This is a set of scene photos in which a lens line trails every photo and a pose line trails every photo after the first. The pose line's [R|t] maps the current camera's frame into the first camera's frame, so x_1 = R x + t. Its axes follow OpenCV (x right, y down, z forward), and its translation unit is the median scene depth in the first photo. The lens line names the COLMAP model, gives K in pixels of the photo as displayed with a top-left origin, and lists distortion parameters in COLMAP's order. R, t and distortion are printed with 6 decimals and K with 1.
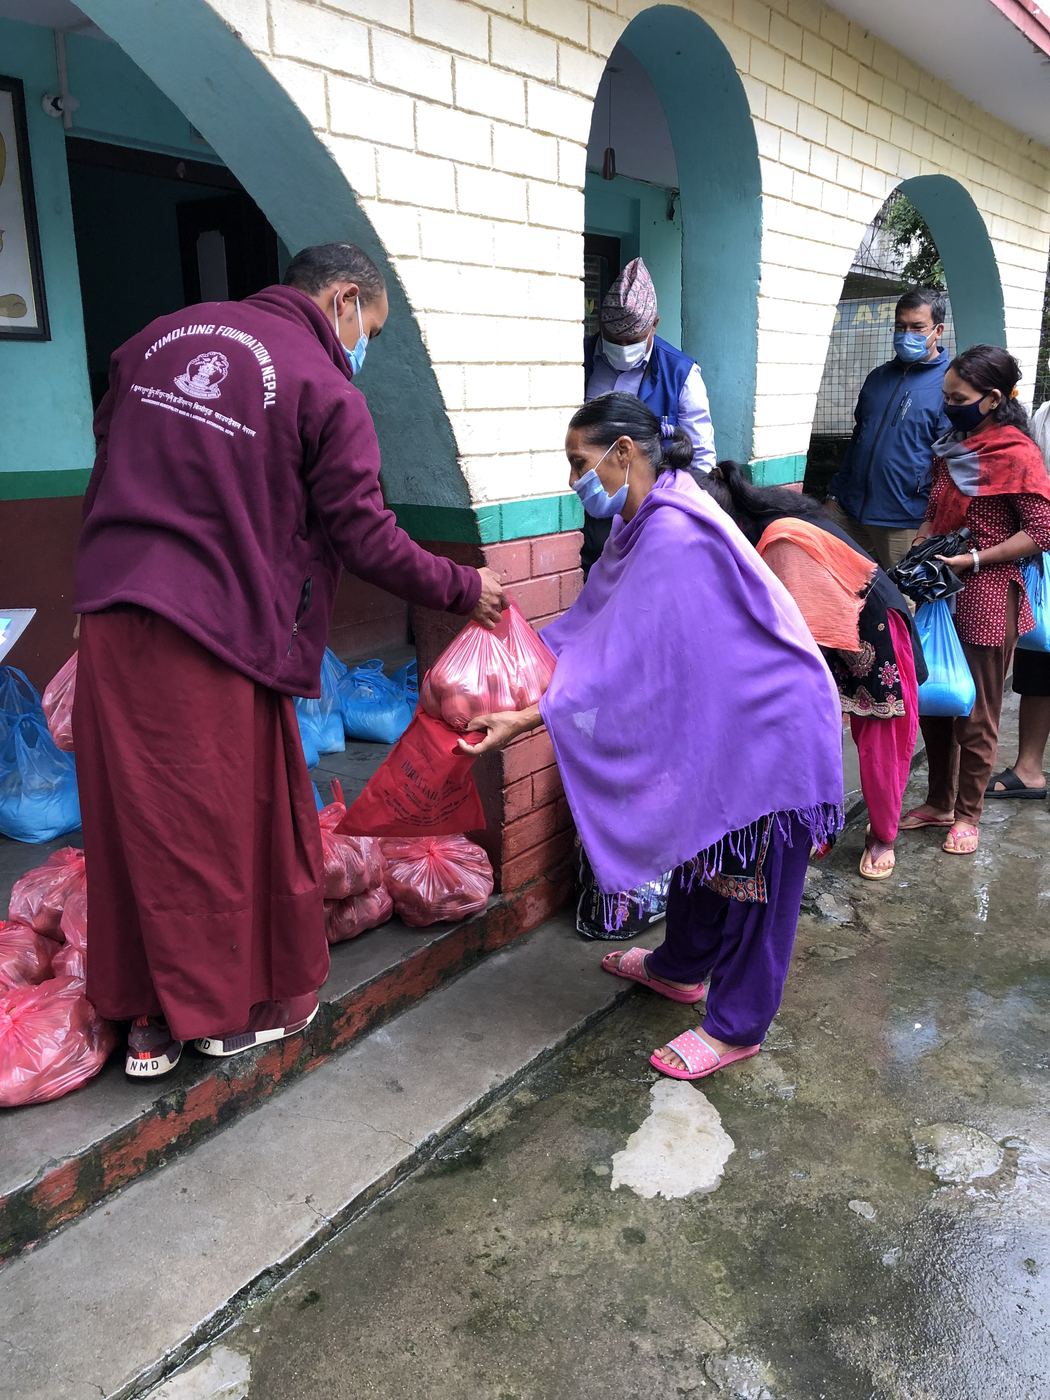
lens RADIAL K [[1187.3, 0, 525.0], [0, 1187.3, 700.0], [0, 0, 1]] dist [0.063233, -0.078643]
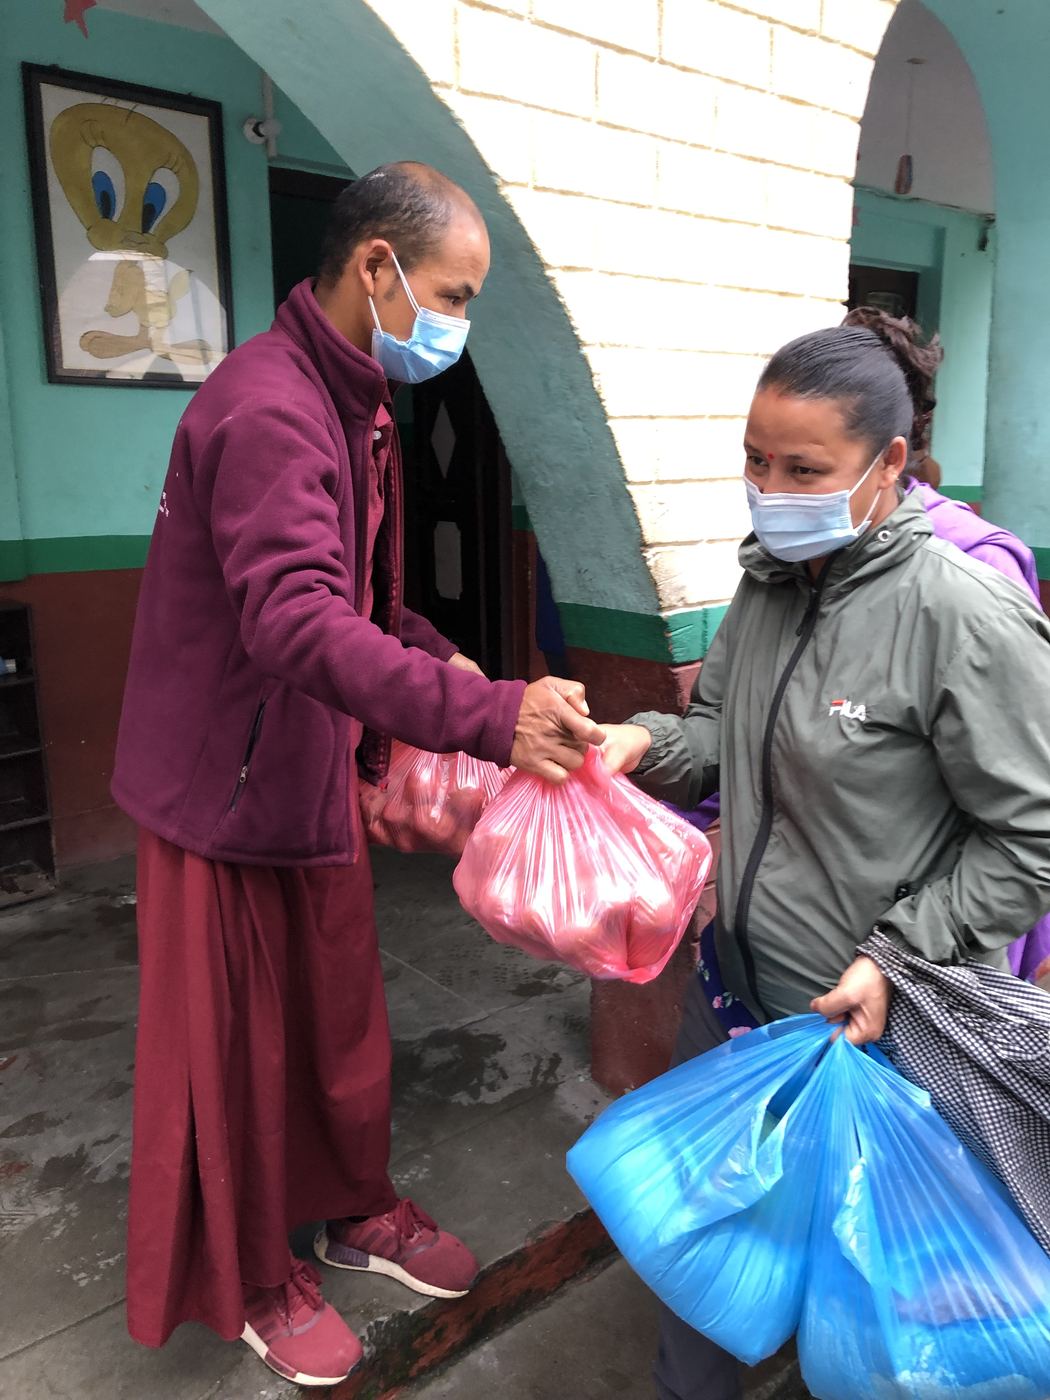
lens RADIAL K [[1187.3, 0, 525.0], [0, 1187.3, 700.0], [0, 0, 1]] dist [0.063233, -0.078643]
pose [[0.972676, 0.053838, -0.225836, 0.040363], [-0.062683, 0.997515, -0.032175, -0.082491], [0.223543, 0.045452, 0.973634, 0.284022]]
